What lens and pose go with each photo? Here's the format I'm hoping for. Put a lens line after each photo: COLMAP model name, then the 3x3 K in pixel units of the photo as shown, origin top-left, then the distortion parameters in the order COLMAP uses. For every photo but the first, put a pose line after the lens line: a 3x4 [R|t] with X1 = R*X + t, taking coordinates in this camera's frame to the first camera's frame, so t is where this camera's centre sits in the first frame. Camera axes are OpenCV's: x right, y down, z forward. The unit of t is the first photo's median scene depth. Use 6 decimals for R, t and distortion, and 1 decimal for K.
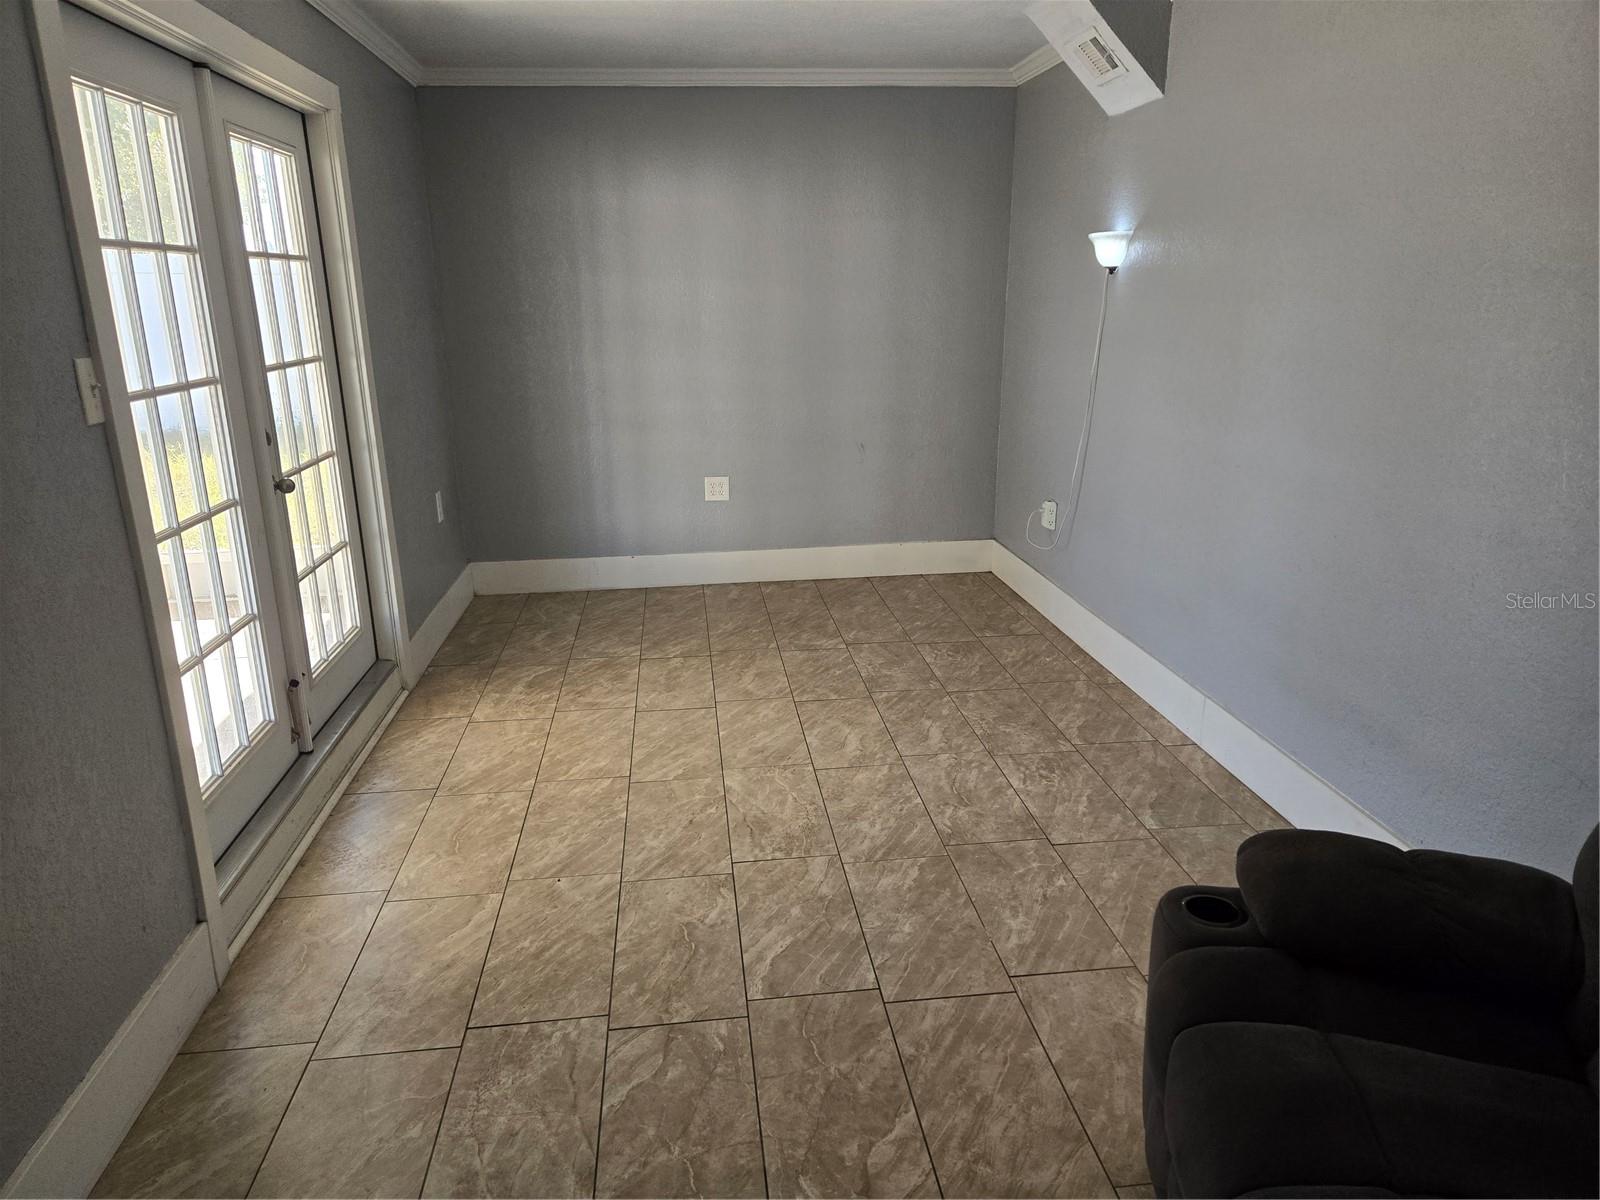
lens RADIAL K [[1066.8, 0, 793.5], [0, 1066.8, 601.2], [0, 0, 1]] dist [0.053310, -0.055401]
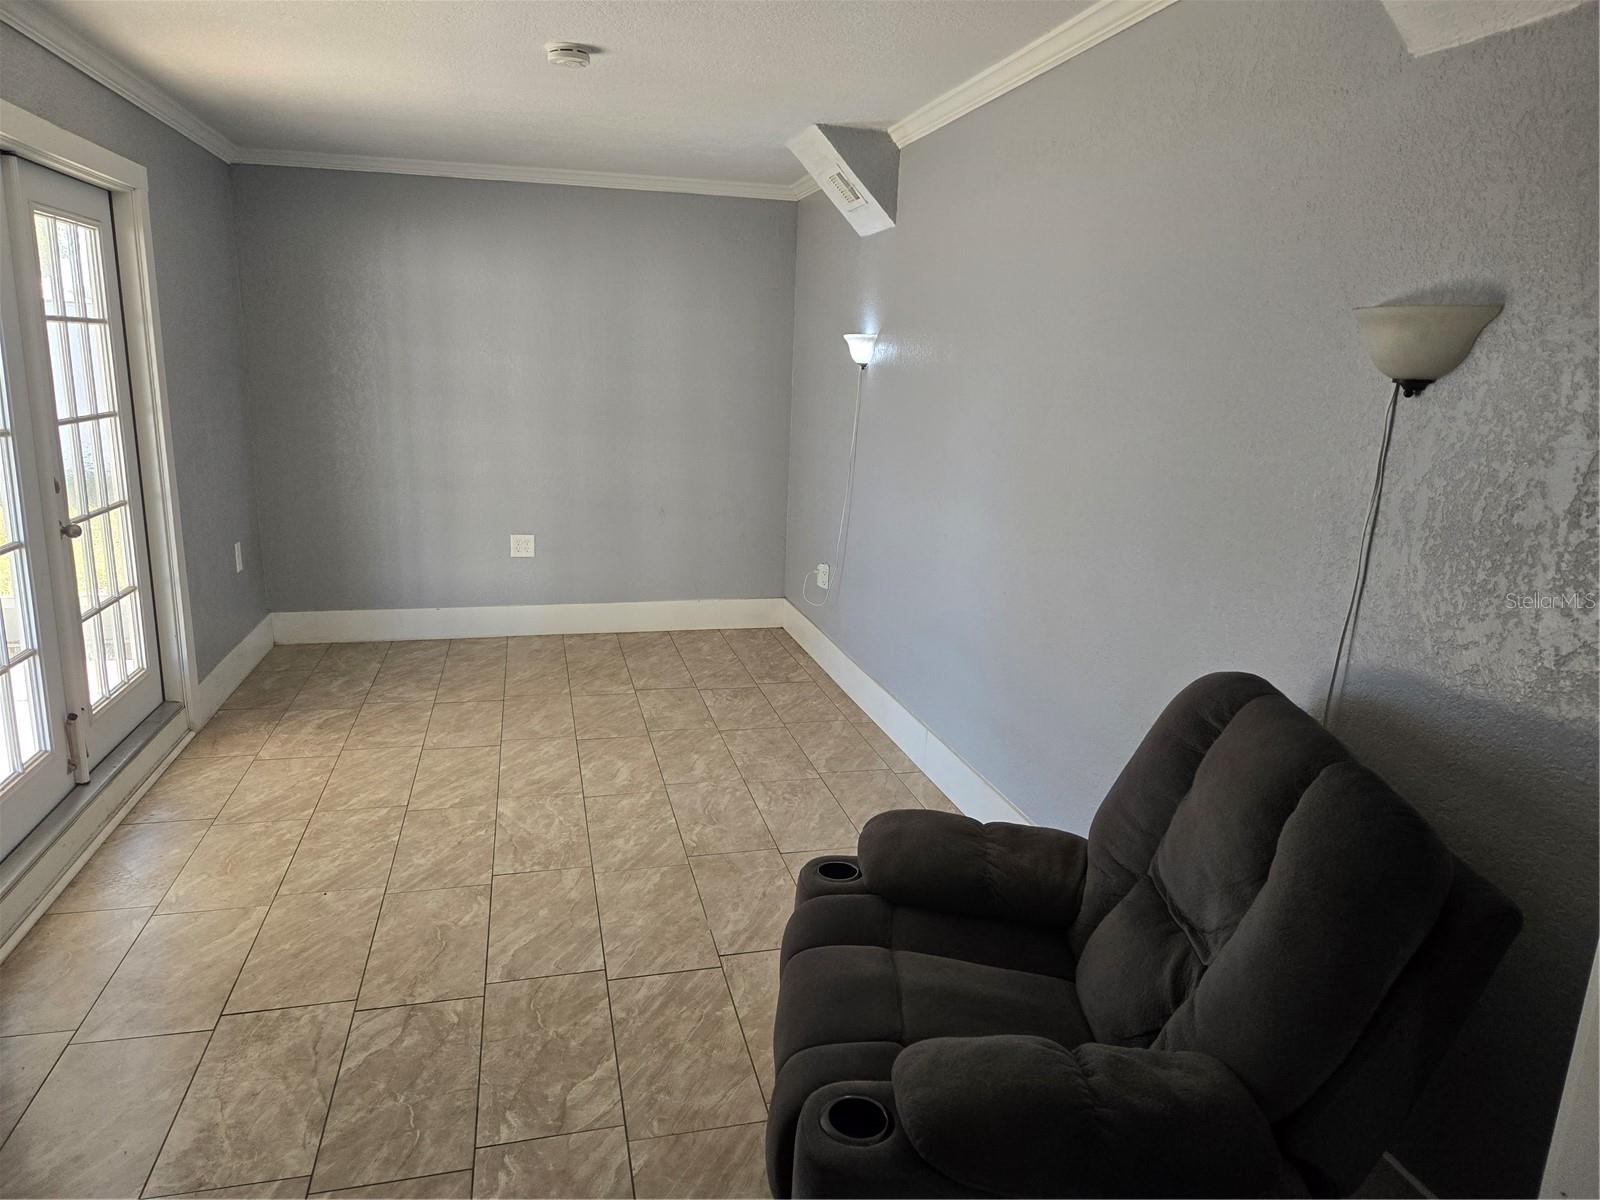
lens RADIAL K [[1066.8, 0, 805.9], [0, 1066.8, 600.2], [0, 0, 1]] dist [0.053310, -0.055401]
pose [[0.989074, 0.013989, 0.146757, 0.084559], [-0.004808, 0.998019, -0.062726, 0.023054], [-0.147344, 0.061335, 0.987182, -0.148615]]
